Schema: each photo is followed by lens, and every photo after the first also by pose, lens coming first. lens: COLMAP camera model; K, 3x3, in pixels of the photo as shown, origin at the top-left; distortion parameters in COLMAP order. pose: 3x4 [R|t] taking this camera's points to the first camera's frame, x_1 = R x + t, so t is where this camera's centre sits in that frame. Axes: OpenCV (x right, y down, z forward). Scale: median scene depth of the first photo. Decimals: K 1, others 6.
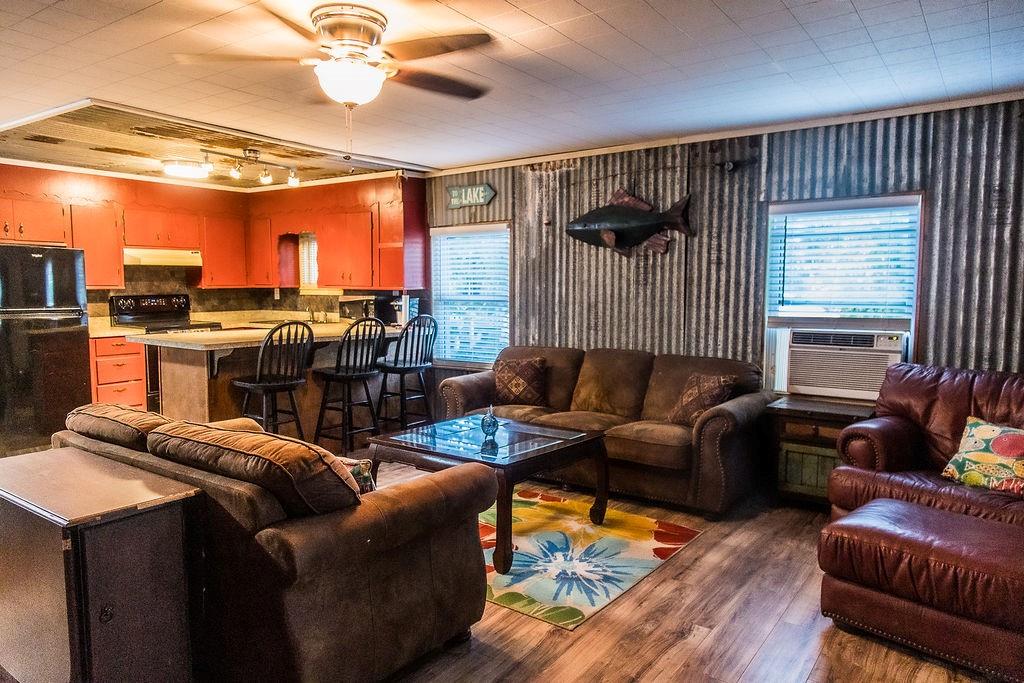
lens RADIAL K [[689.6, 0, 512.0], [0, 689.6, 341.5], [0, 0, 1]] dist [0.011508, 0.001371]
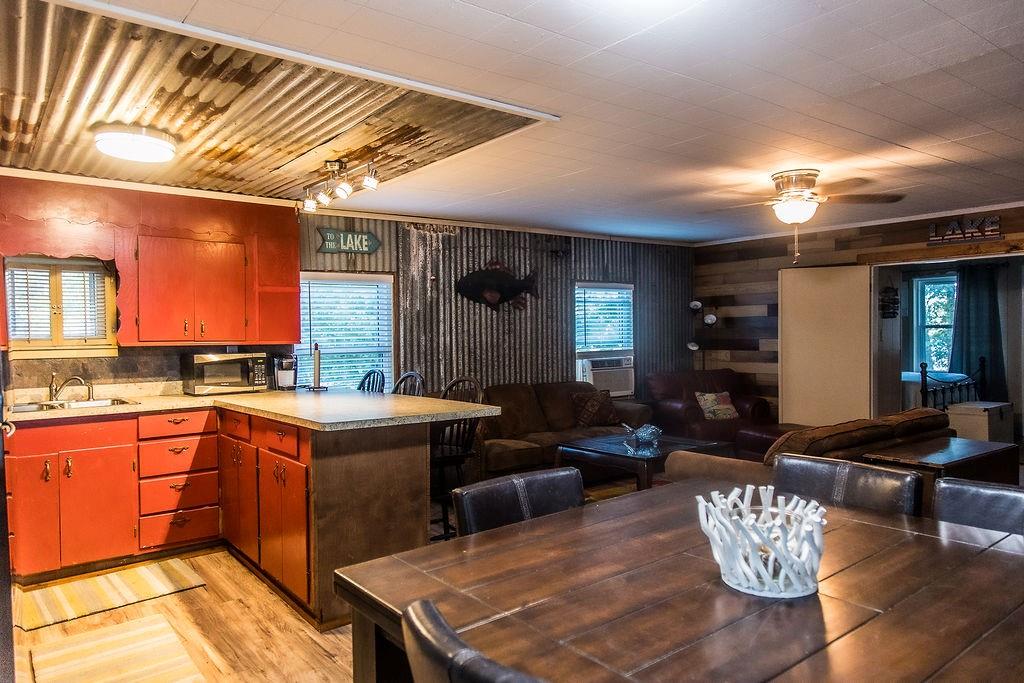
lens RADIAL K [[689.6, 0, 512.0], [0, 689.6, 341.5], [0, 0, 1]] dist [0.011508, 0.001371]
pose [[0.293378, -0.021881, 0.955746, -0.967120], [0.091506, 0.995791, -0.005291, -0.054899], [-0.951607, 0.089008, 0.294145, 0.565960]]
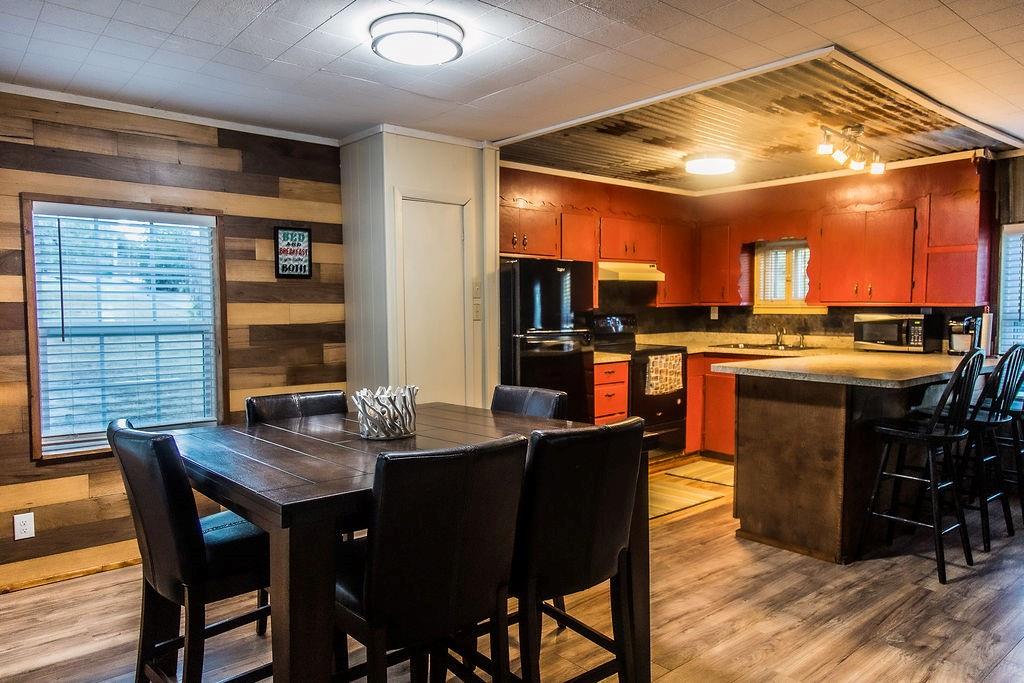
lens RADIAL K [[689.6, 0, 512.0], [0, 689.6, 341.5], [0, 0, 1]] dist [0.011508, 0.001371]
pose [[0.968794, 0.006586, -0.247779, -0.509521], [-0.013984, 0.999507, -0.028108, -0.008269], [0.247471, 0.030695, 0.968409, 0.147415]]
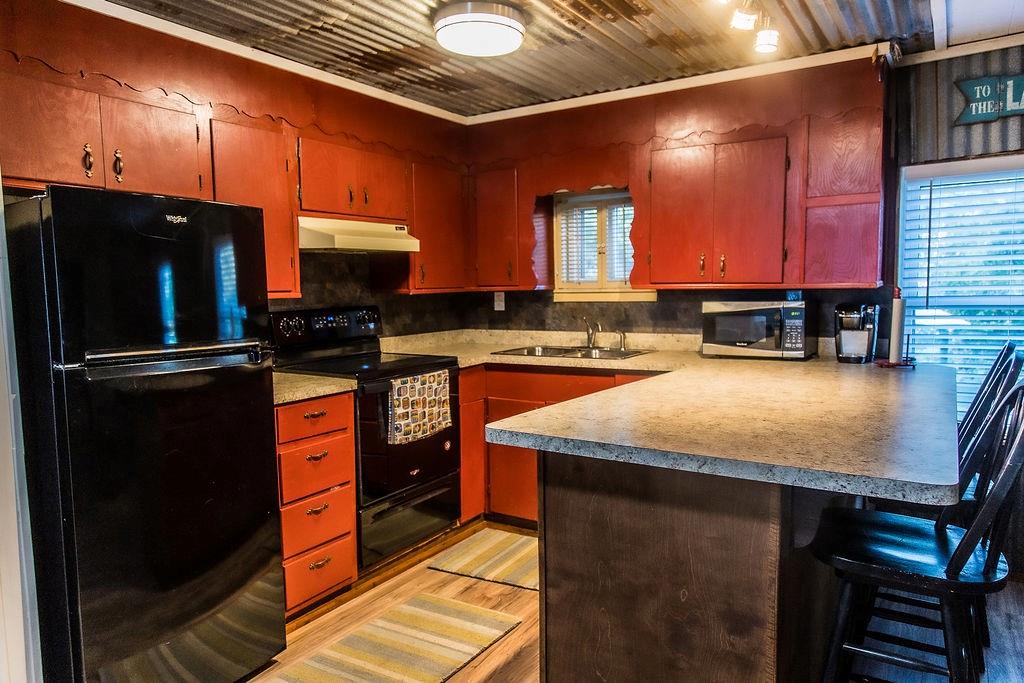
lens RADIAL K [[689.6, 0, 512.0], [0, 689.6, 341.5], [0, 0, 1]] dist [0.011508, 0.001371]
pose [[0.998831, -0.022466, 0.042807, -0.488158], [0.022679, 0.999733, -0.004478, -0.043795], [-0.042694, 0.005443, 0.999073, 0.564350]]
